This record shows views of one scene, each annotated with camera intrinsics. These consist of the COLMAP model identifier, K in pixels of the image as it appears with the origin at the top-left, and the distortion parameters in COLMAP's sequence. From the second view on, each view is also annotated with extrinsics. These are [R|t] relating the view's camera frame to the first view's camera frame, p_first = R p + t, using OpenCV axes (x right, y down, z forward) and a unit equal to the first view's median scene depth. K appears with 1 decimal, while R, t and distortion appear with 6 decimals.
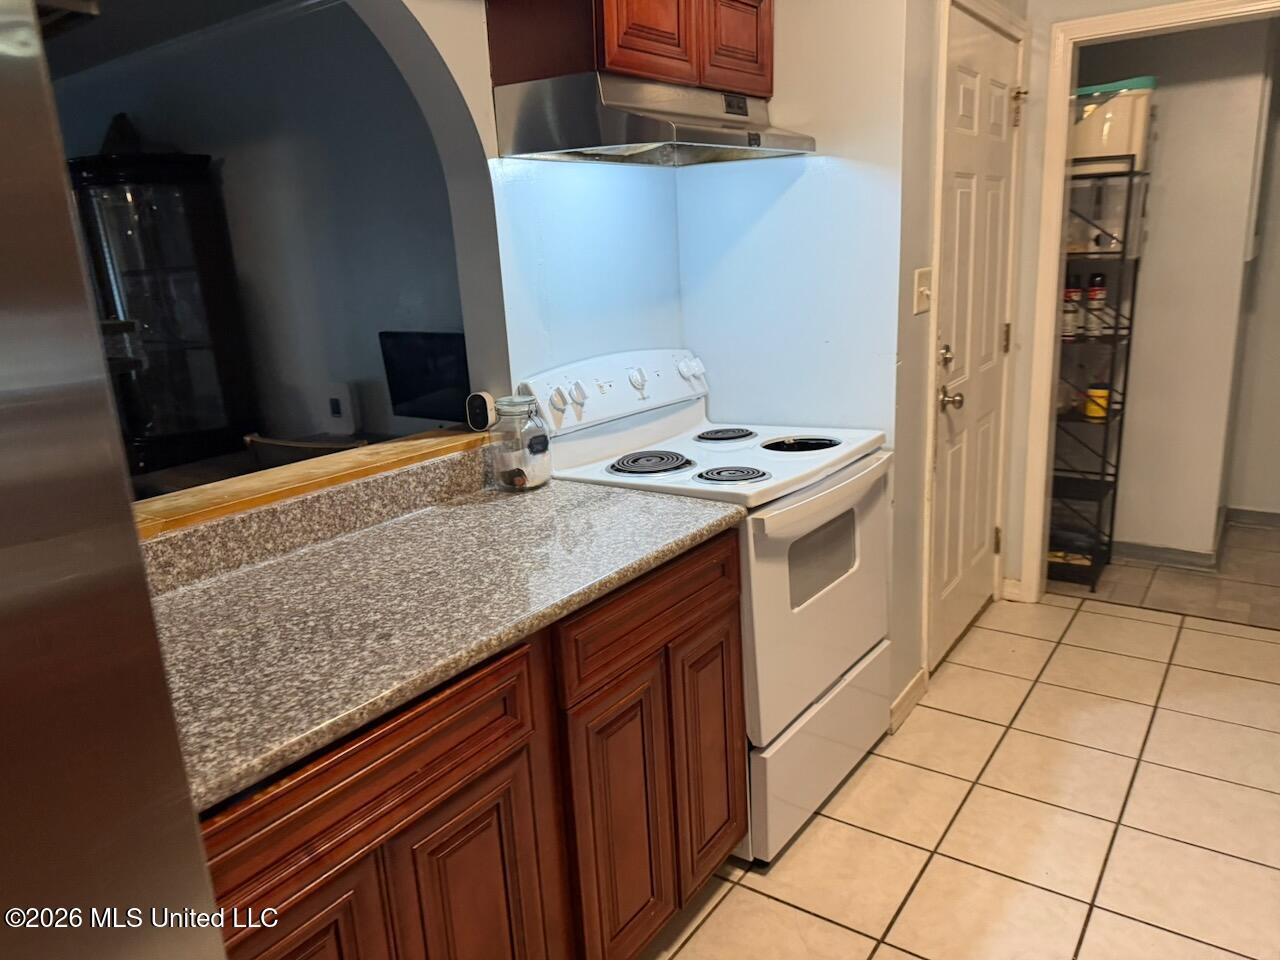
lens RADIAL K [[912.4, 0, 621.1], [0, 912.4, 488.7], [0, 0, 1]] dist [0.053803, -0.074745]
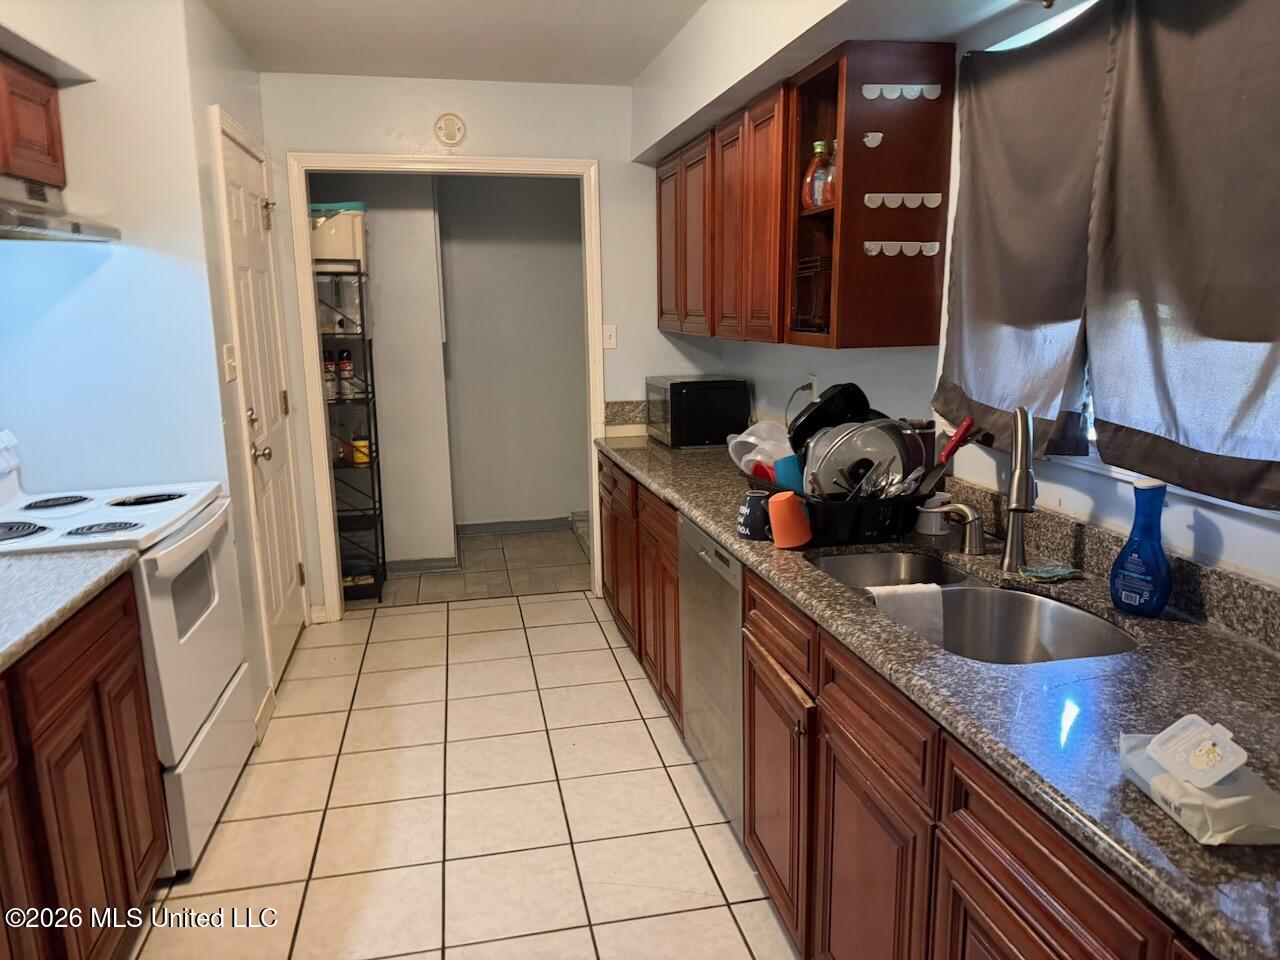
lens RADIAL K [[914.7, 0, 640.0], [0, 914.7, 480.0], [0, 0, 1]] dist [0.043097, -0.063866]
pose [[0.679079, -0.097261, 0.727593, -0.156101], [0.160710, 0.986836, -0.018079, 0.032577], [-0.716257, 0.129208, 0.685771, -0.140593]]
